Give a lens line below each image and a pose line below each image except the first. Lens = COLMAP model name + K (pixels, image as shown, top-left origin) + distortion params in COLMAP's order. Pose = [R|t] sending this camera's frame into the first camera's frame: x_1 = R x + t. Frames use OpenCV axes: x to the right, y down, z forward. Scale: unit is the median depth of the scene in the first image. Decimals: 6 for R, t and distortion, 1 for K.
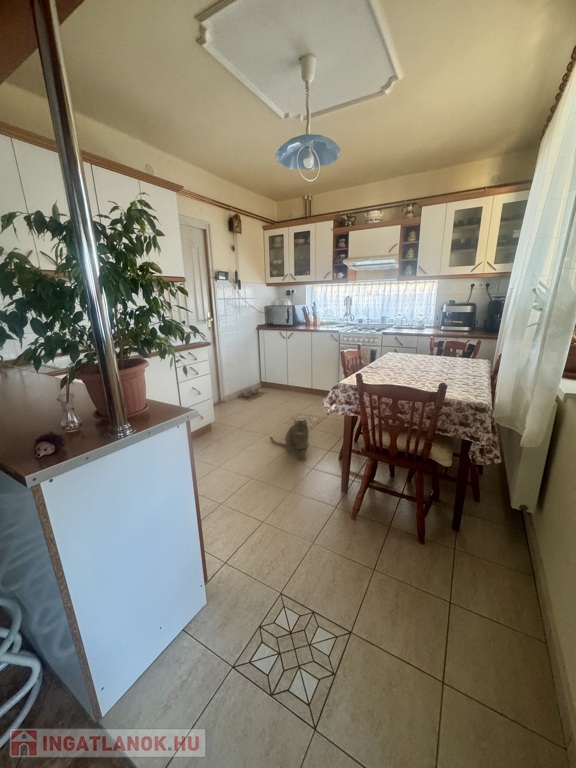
lens RADIAL K [[307.0, 0, 287.2], [0, 307.0, 382.7], [0, 0, 1]] dist [-0.001967, 0.000447]
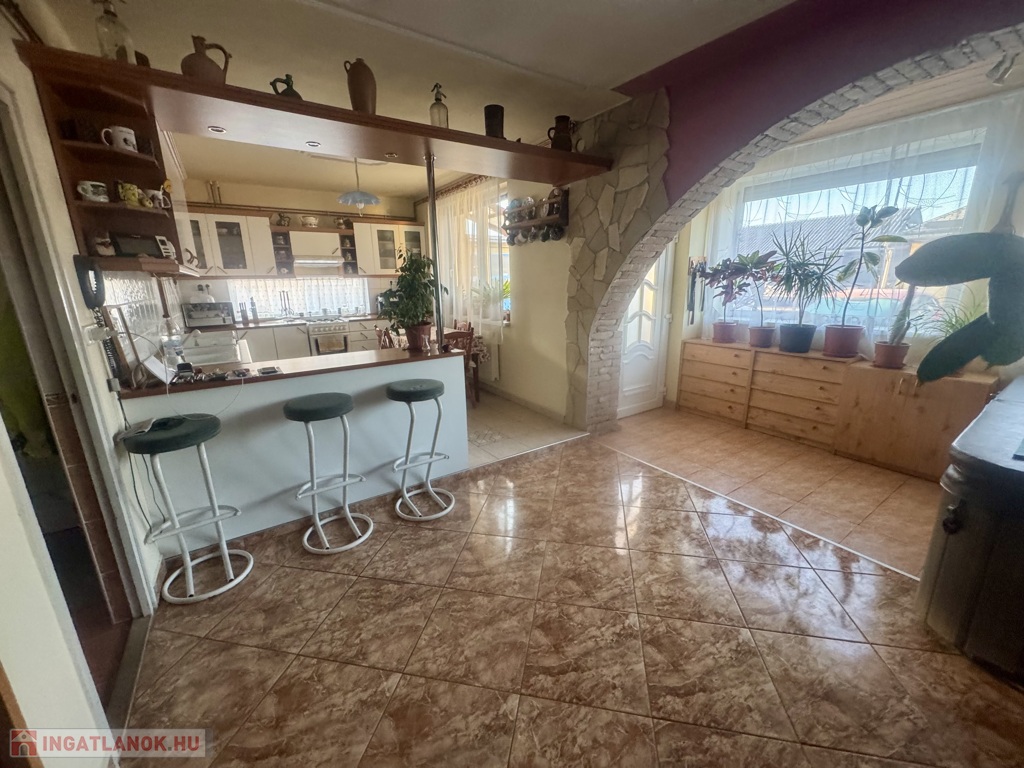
lens RADIAL K [[409.3, 0, 512.0], [0, 409.3, 384.0], [0, 0, 1]] dist [-0.001967, 0.000447]
pose [[0.418093, -0.209865, 0.883829, -0.840094], [0.253900, 0.961168, 0.108123, 0.060432], [-0.872200, 0.179199, 0.455143, -0.225042]]
